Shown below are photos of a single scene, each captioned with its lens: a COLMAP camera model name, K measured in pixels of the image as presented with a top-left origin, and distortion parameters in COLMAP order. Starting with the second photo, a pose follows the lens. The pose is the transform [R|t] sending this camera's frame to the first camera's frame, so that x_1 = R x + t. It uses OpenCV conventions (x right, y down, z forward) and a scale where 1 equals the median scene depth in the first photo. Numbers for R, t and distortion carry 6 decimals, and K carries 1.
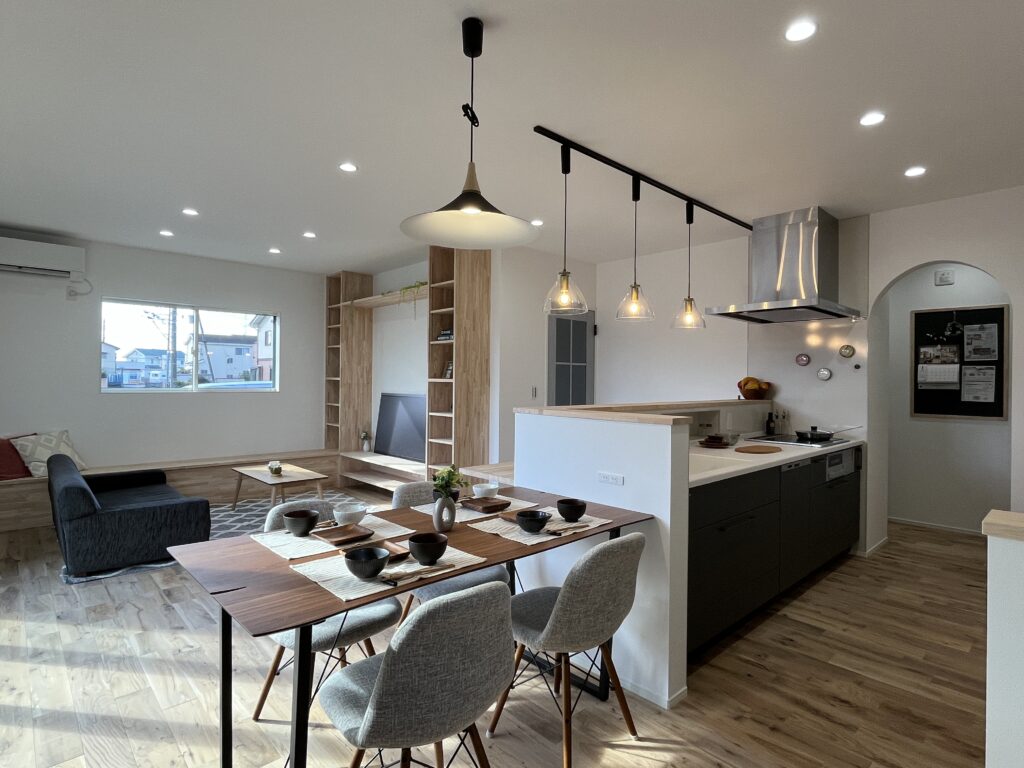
lens RADIAL K [[545.9, 0, 518.5], [0, 545.9, 381.4], [0, 0, 1]] dist [-0.007937, 0.003786]
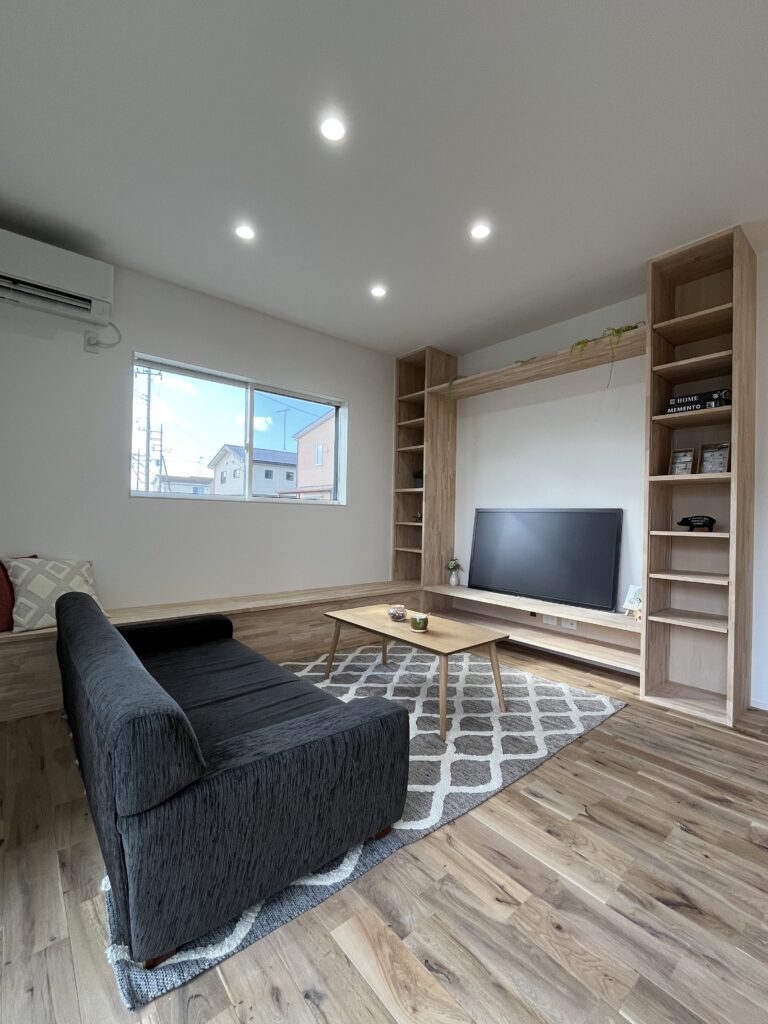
lens RADIAL K [[439.3, 0, 384.6], [0, 439.3, 517.4], [0, 0, 1]] dist [0.004115, -0.000439]
pose [[0.998837, 0.010961, -0.046960, -0.477898], [-0.011173, 0.999929, -0.004259, 0.050776], [0.046910, 0.004779, 0.998888, 0.528413]]
